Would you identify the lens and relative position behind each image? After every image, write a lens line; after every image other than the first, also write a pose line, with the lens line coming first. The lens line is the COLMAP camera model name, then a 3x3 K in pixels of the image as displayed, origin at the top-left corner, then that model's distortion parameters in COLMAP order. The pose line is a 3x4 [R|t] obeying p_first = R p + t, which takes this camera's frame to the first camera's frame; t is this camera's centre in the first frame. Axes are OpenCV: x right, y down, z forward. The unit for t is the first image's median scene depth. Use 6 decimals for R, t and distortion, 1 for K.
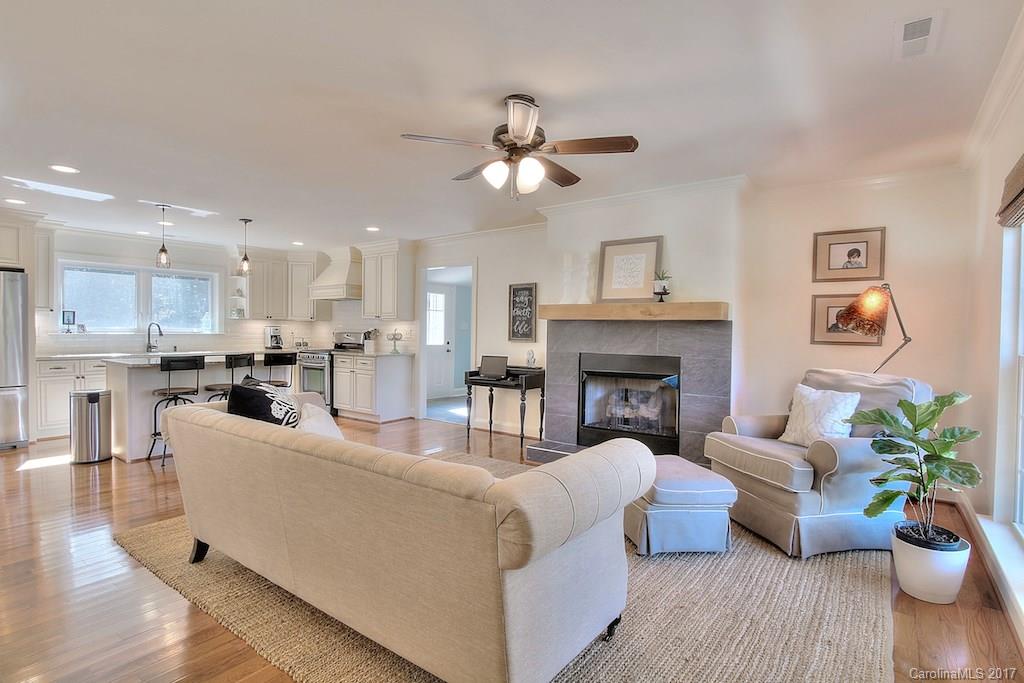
lens RADIAL K [[516.9, 0, 522.6], [0, 516.9, 346.5], [0, 0, 1]] dist [-0.013511, 0.001251]
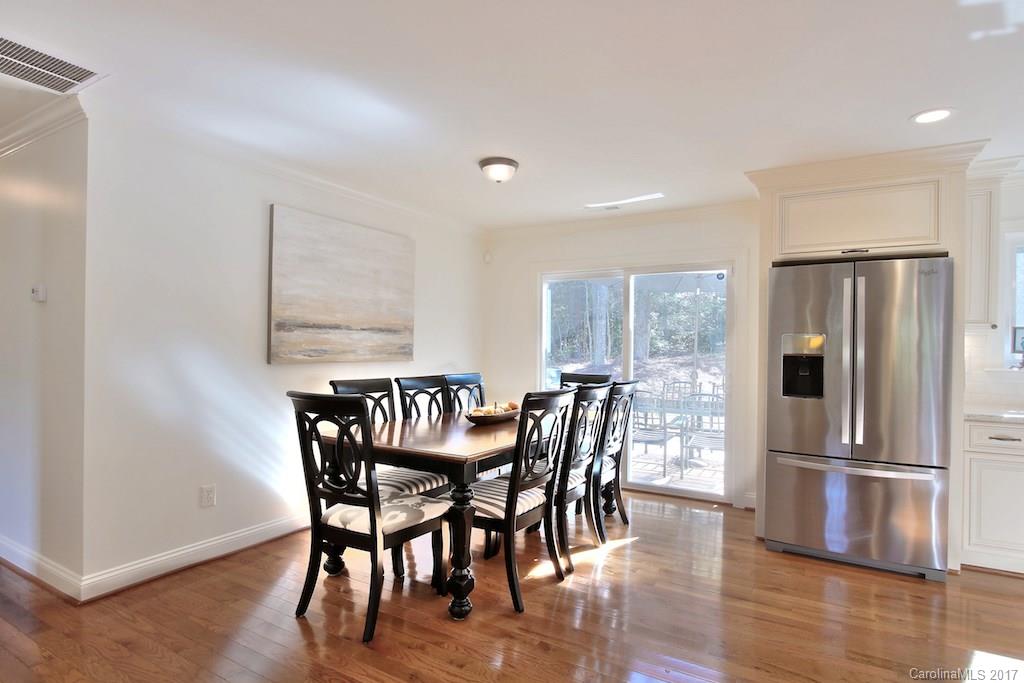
lens RADIAL K [[516.9, 0, 543.7], [0, 516.9, 347.9], [0, 0, 1]] dist [-0.013511, 0.001251]
pose [[0.127116, -0.012795, -0.991805, -0.356088], [-0.042208, 0.998941, -0.018297, -0.014295], [0.990989, 0.044188, 0.126441, 0.368864]]
